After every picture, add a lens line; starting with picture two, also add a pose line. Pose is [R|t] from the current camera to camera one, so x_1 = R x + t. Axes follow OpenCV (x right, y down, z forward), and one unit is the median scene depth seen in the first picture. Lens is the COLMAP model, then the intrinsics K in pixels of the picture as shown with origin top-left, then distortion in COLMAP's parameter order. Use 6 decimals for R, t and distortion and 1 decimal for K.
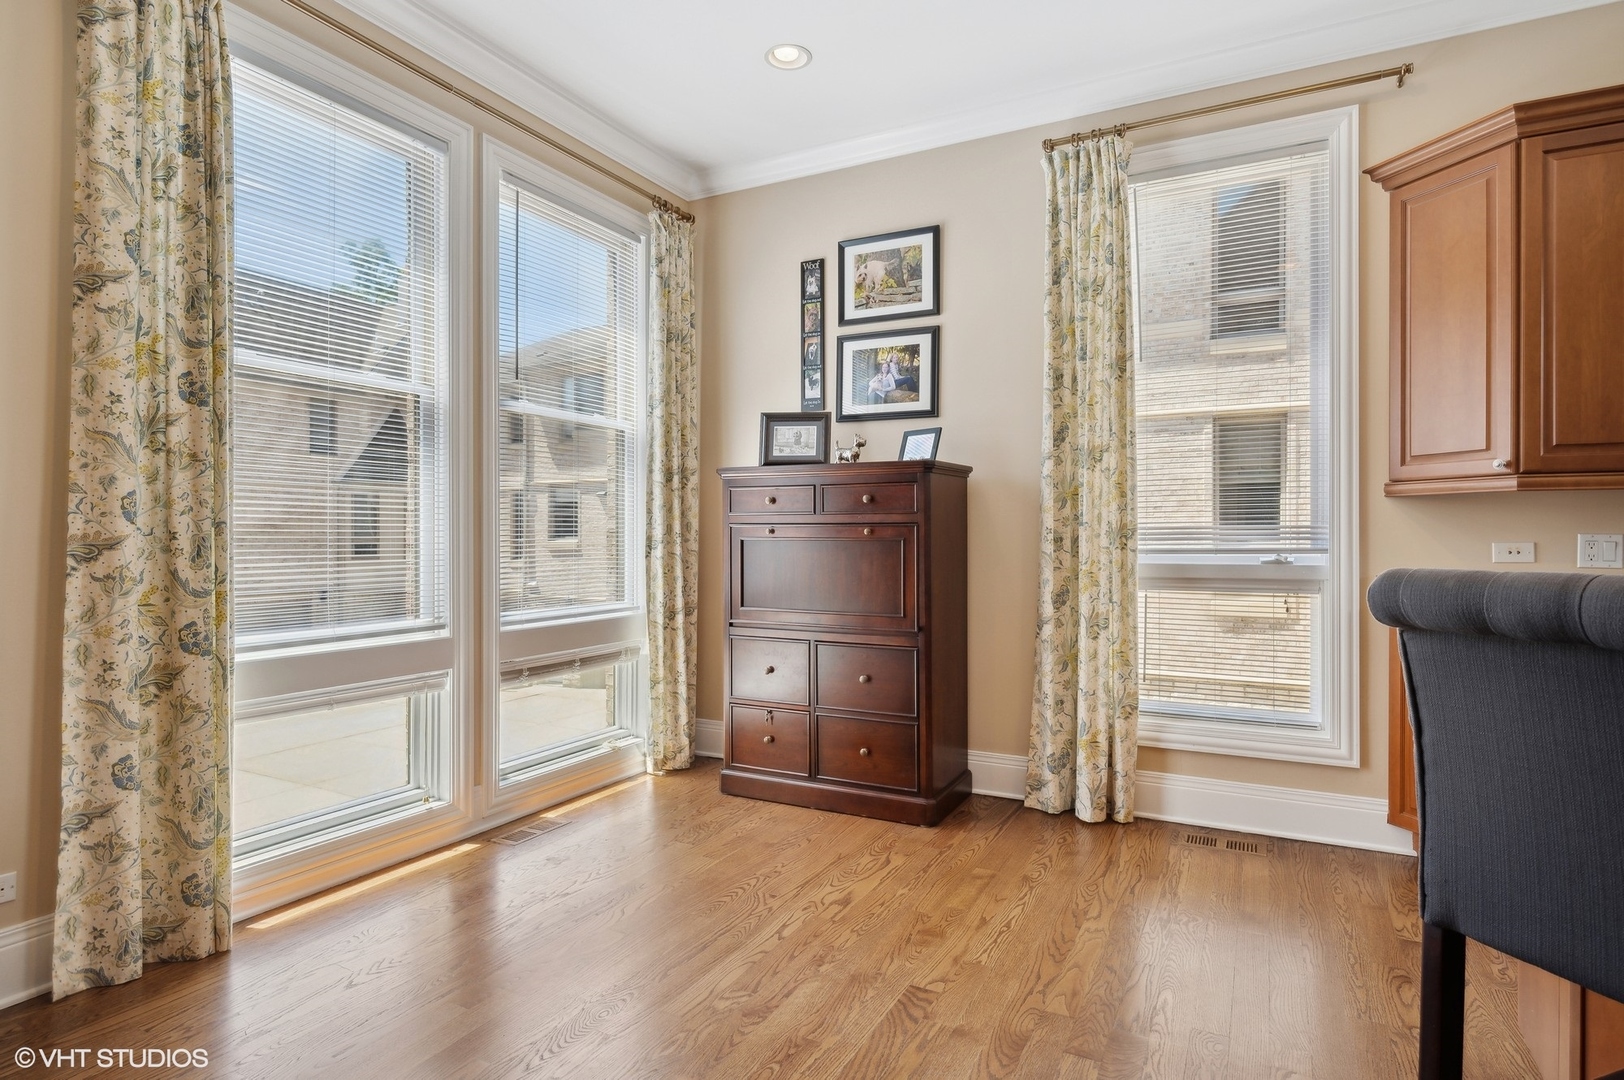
lens RADIAL K [[873.9, 0, 812.0], [0, 873.9, 540.0], [0, 0, 1]] dist [-0.002134, -0.001529]
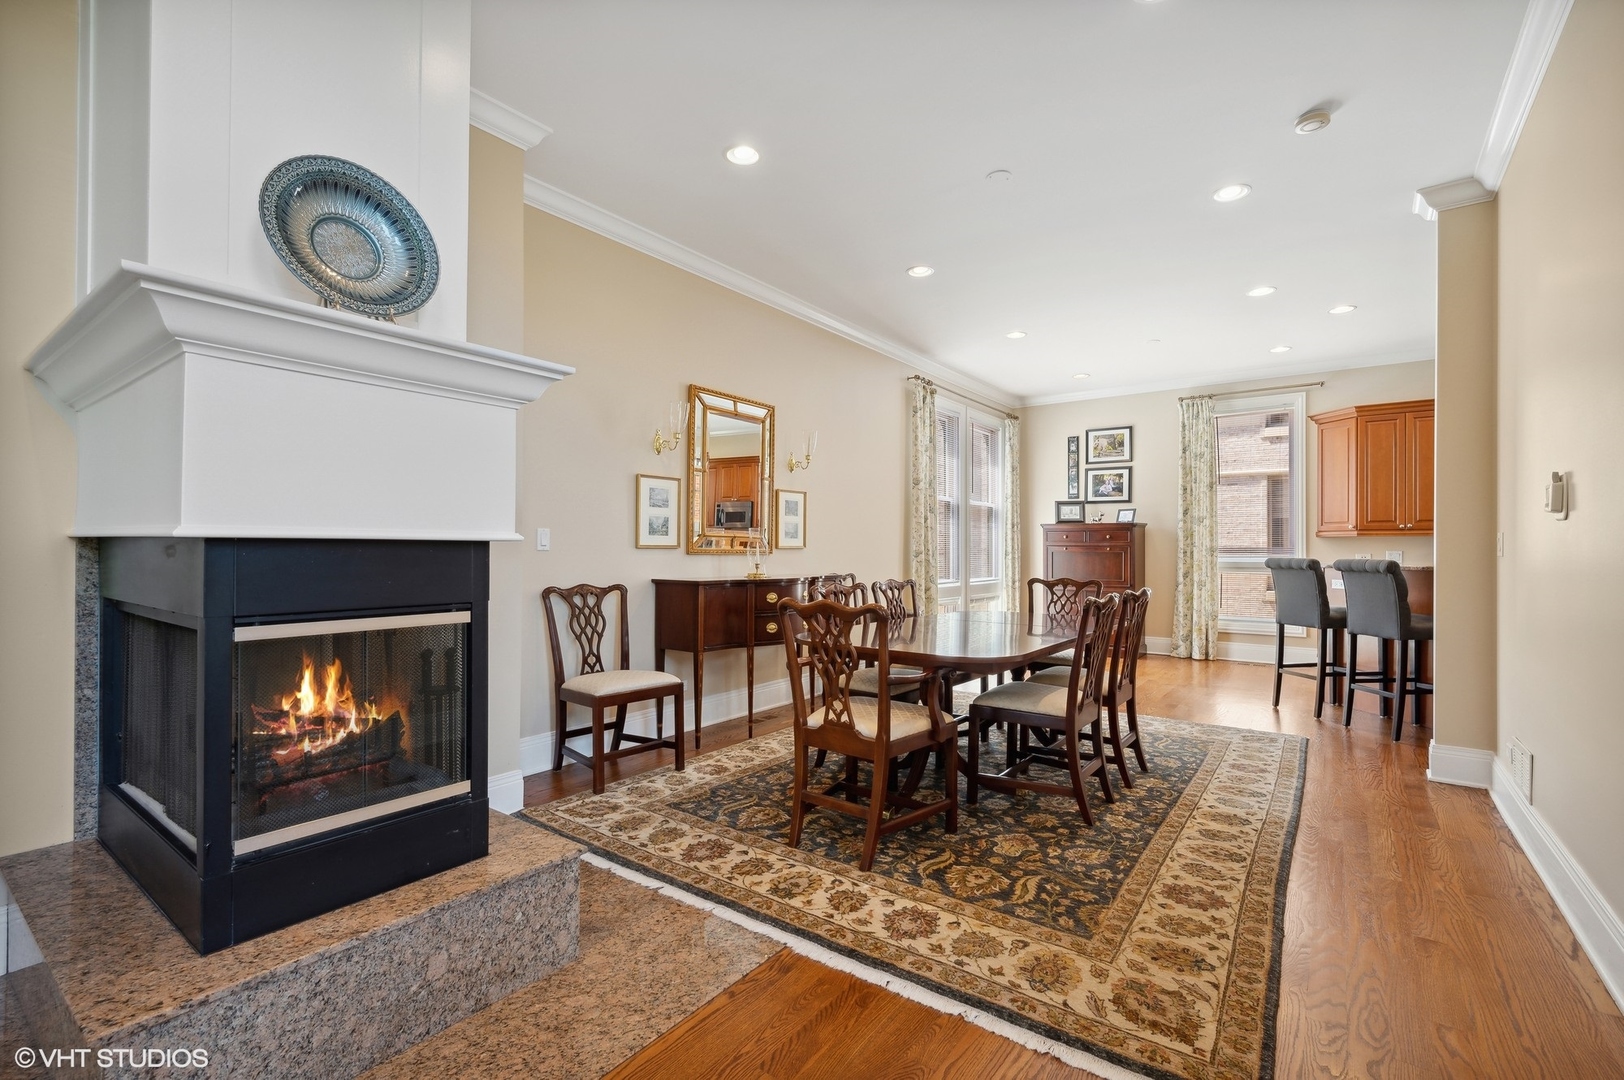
lens RADIAL K [[718.6, 0, 810.5], [0, 718.6, 548.8], [0, 0, 1]] dist [0.000296, 0.000315]
pose [[0.988004, 0.002263, -0.154413, -0.486721], [-0.003078, 0.999983, -0.005041, 0.003516], [0.154399, 0.005455, 0.987993, -1.277811]]
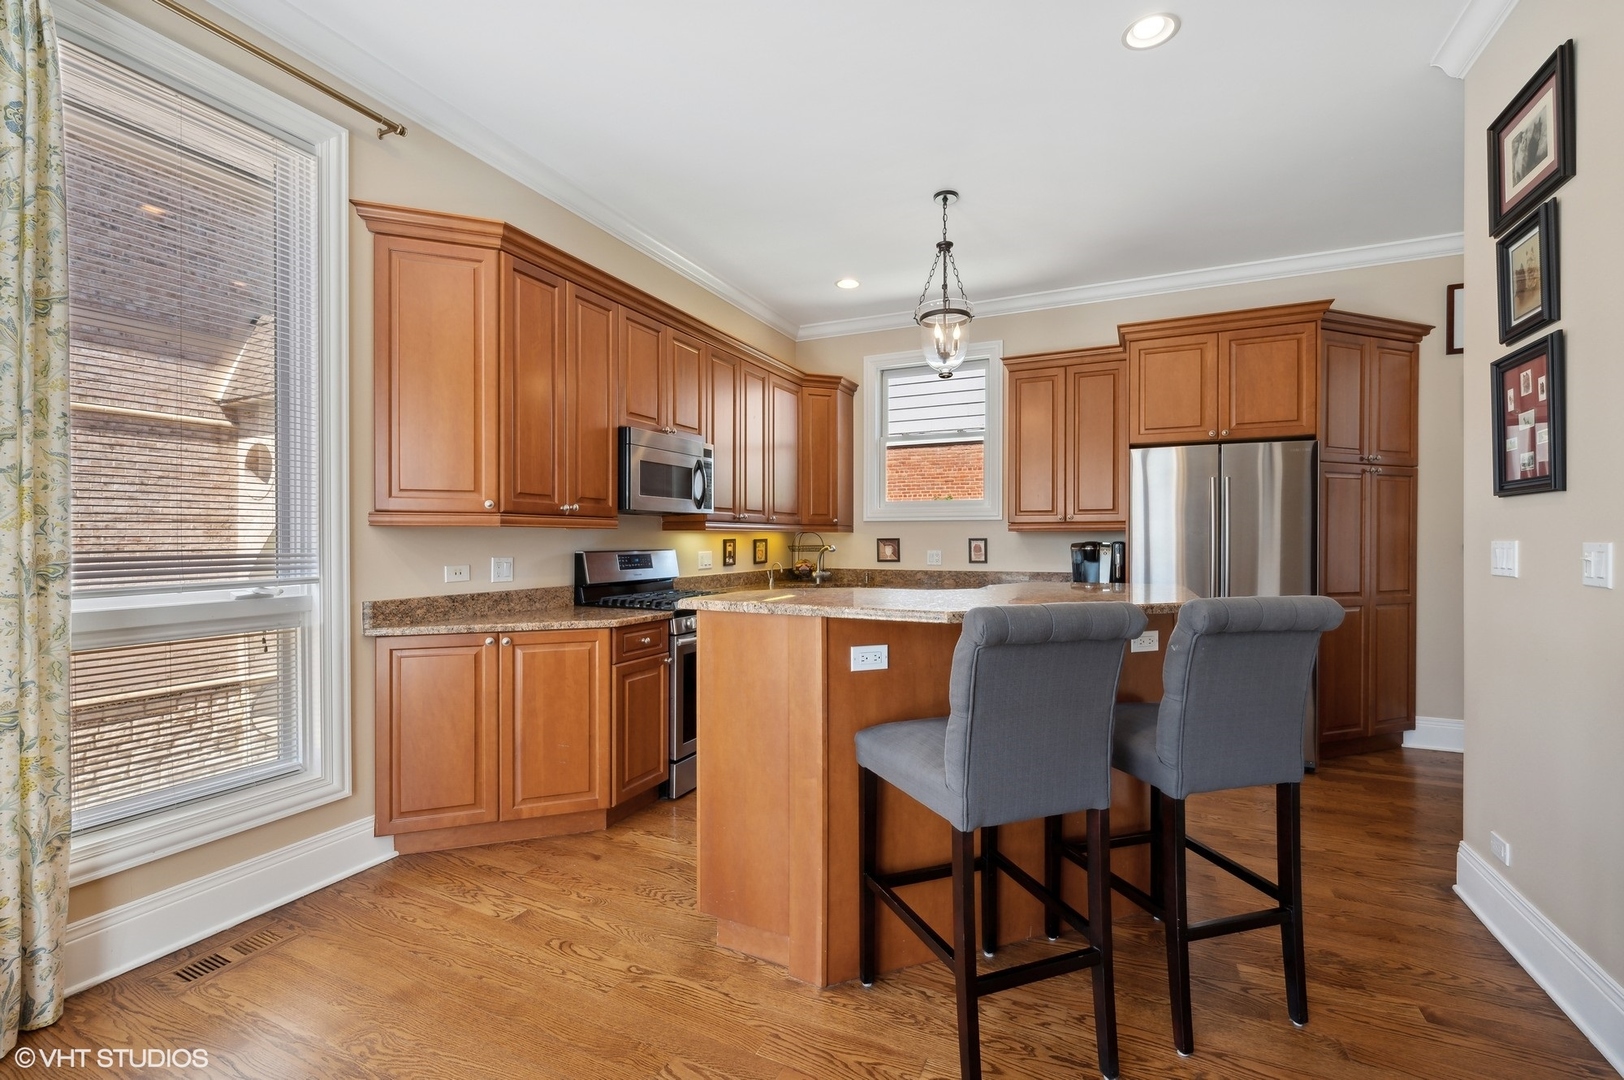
lens RADIAL K [[685.4, 0, 812.0], [0, 685.4, 540.0], [0, 0, 1]] dist [-0.000835, -0.000140]
pose [[-0.035537, -0.004588, 0.999358, -0.157623], [0.002792, 0.999985, 0.004690, -0.030398], [-0.999364, 0.002957, -0.035524, 0.444091]]
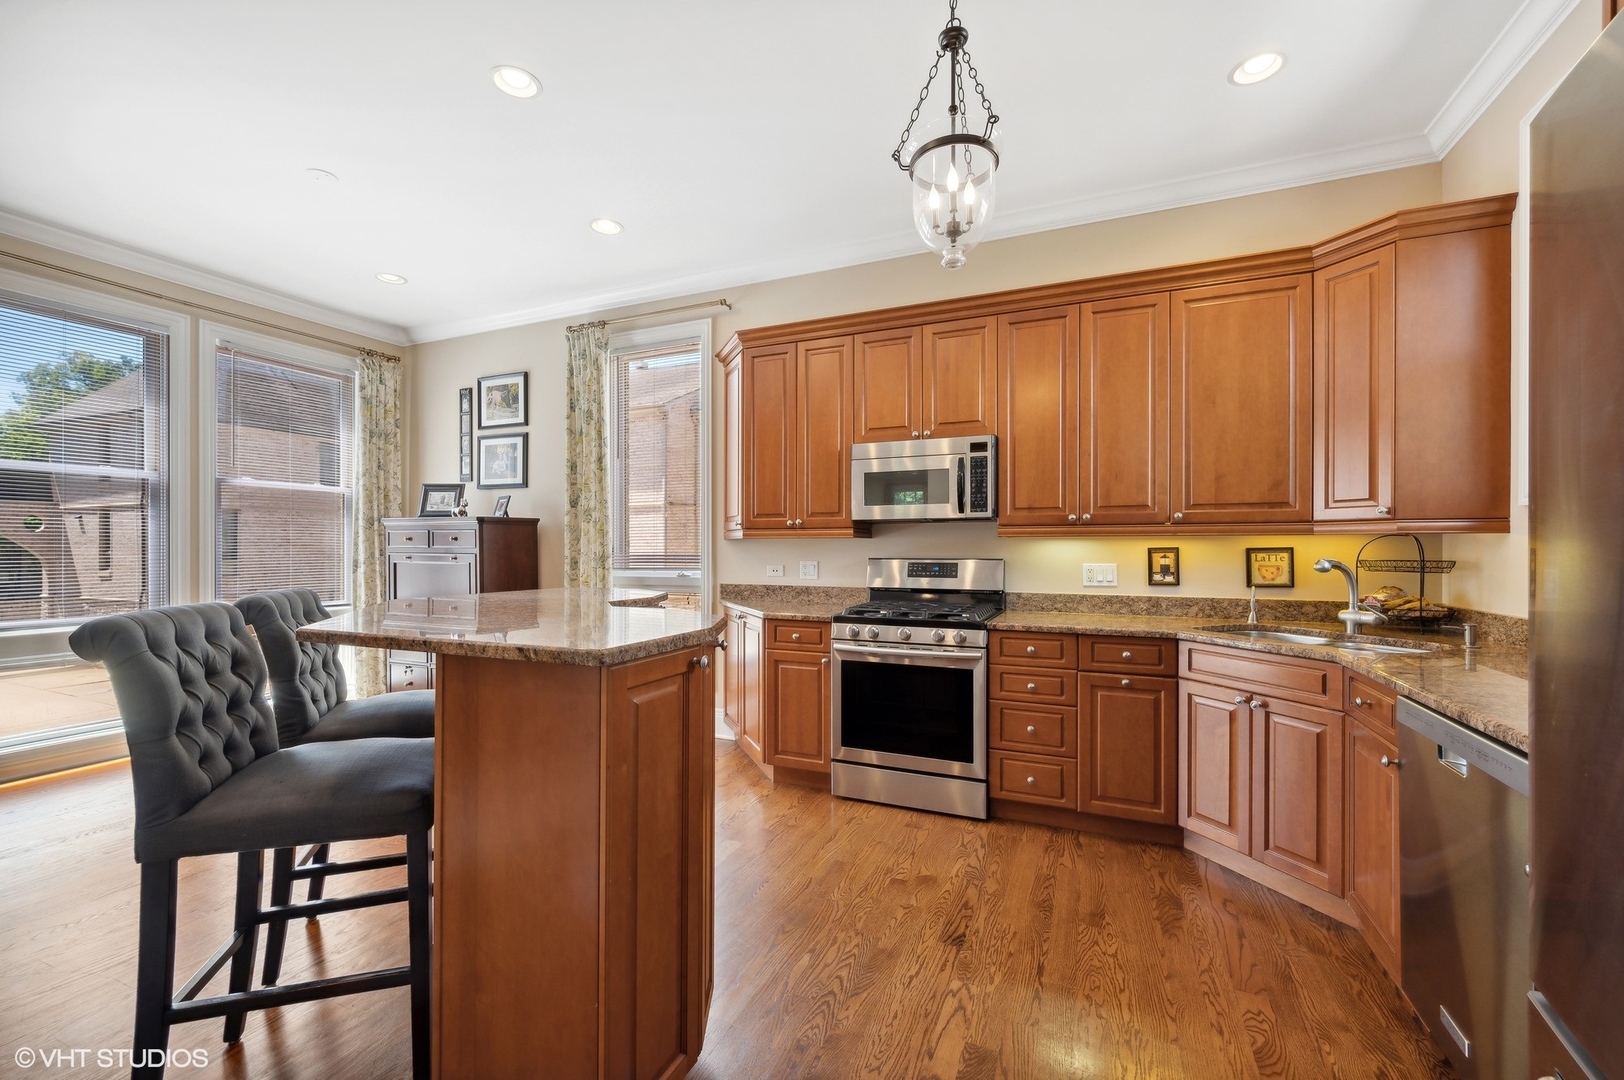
lens RADIAL K [[661.4, 0, 812.4], [0, 661.4, 545.9], [0, 0, 1]] dist [0.001648, -0.000090]
pose [[0.997434, -0.002555, 0.071553, 0.653860], [0.002831, 0.999989, -0.003762, -0.026570], [-0.071543, 0.003955, 0.997430, -0.315270]]
